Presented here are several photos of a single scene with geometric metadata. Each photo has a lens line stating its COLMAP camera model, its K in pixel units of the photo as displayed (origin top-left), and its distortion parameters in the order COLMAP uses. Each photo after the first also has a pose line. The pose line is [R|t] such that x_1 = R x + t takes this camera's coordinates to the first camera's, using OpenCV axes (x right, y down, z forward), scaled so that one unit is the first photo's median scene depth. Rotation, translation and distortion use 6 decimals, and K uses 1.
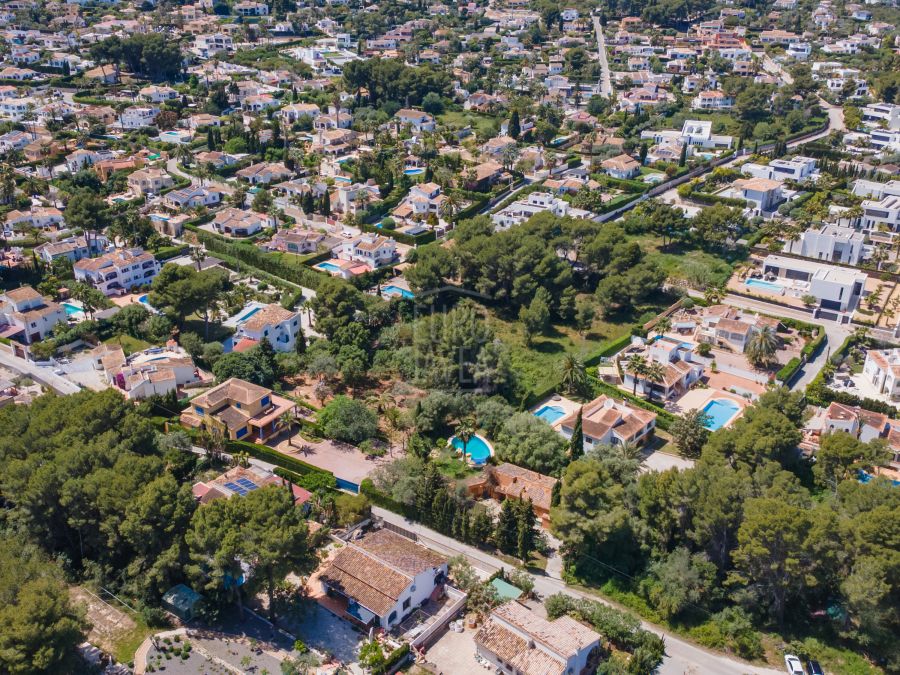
lens RADIAL K [[877.0, 0, 444.3], [0, 877.0, 338.3], [0, 0, 1]] dist [0.024347, 0.000000]
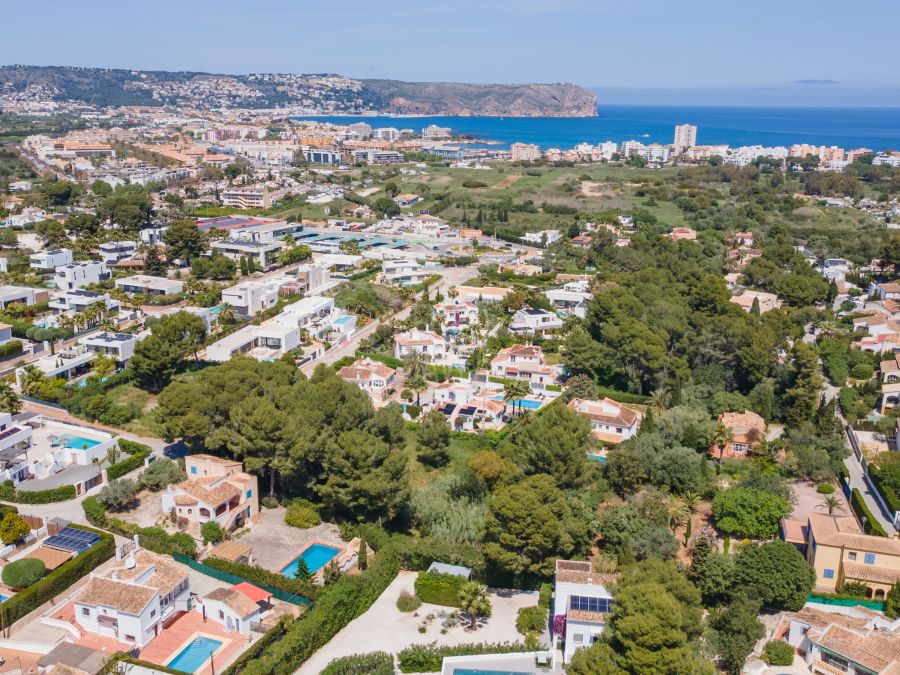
lens RADIAL K [[877.0, 0, 449.2], [0, 877.0, 344.0], [0, 0, 1]] dist [0.024347, 0.000000]
pose [[-0.295065, -0.263279, 0.918489, -0.520805], [0.389457, 0.844668, 0.367232, -0.318900], [-0.872502, 0.466069, -0.146696, 0.868699]]
